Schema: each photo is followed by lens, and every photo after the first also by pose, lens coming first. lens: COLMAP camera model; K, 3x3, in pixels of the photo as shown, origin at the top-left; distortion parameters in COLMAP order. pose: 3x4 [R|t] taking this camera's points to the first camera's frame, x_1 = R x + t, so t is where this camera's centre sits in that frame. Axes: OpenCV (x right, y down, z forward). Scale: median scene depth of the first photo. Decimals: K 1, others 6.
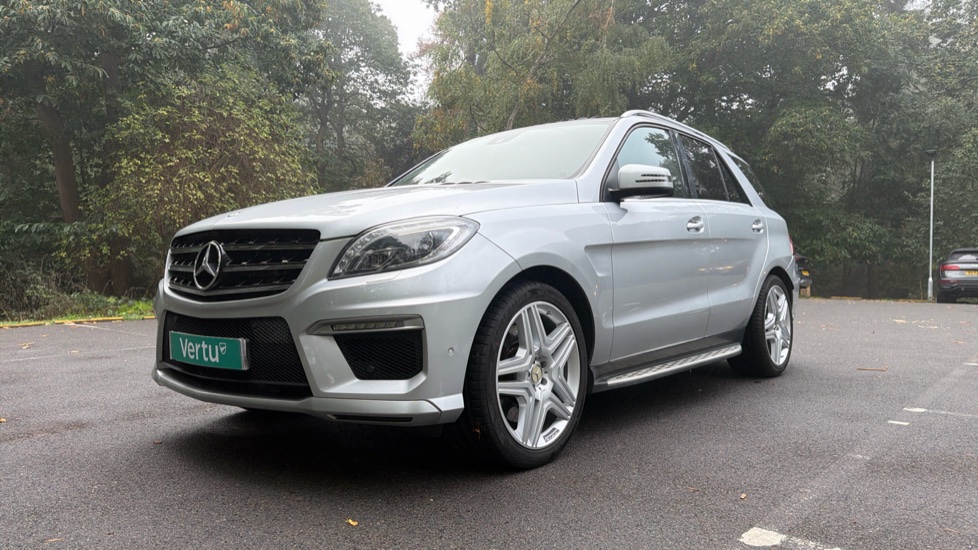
lens RADIAL K [[669.5, 0, 485.6], [0, 669.5, 277.5], [0, 0, 1]] dist [0.036592, -0.041726]
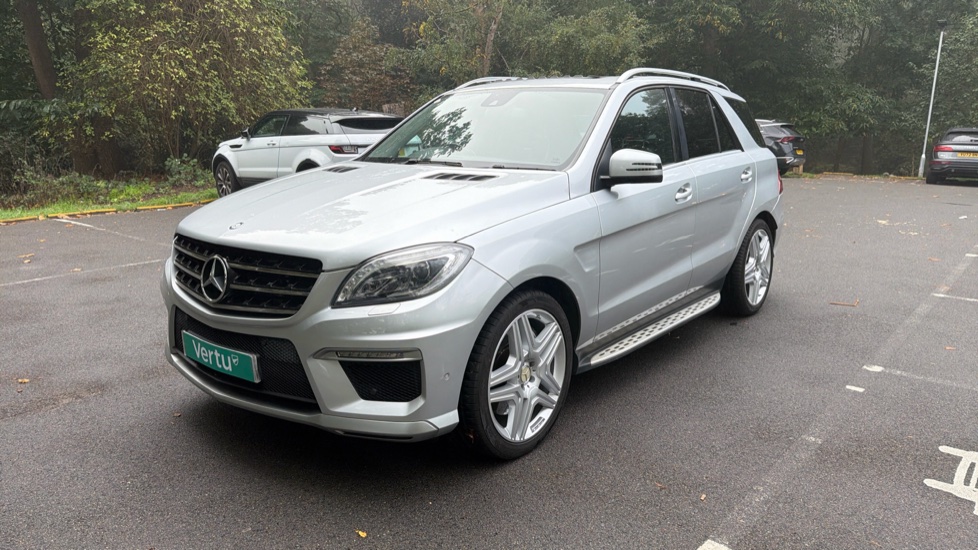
lens RADIAL K [[668.5, 0, 489.3], [0, 668.5, 270.7], [0, 0, 1]] dist [0.038319, -0.042786]
pose [[0.999829, 0.006528, 0.017309, -0.001960], [-0.009815, 0.980316, 0.197191, -0.190665], [-0.015681, -0.197327, 0.980212, -0.026193]]
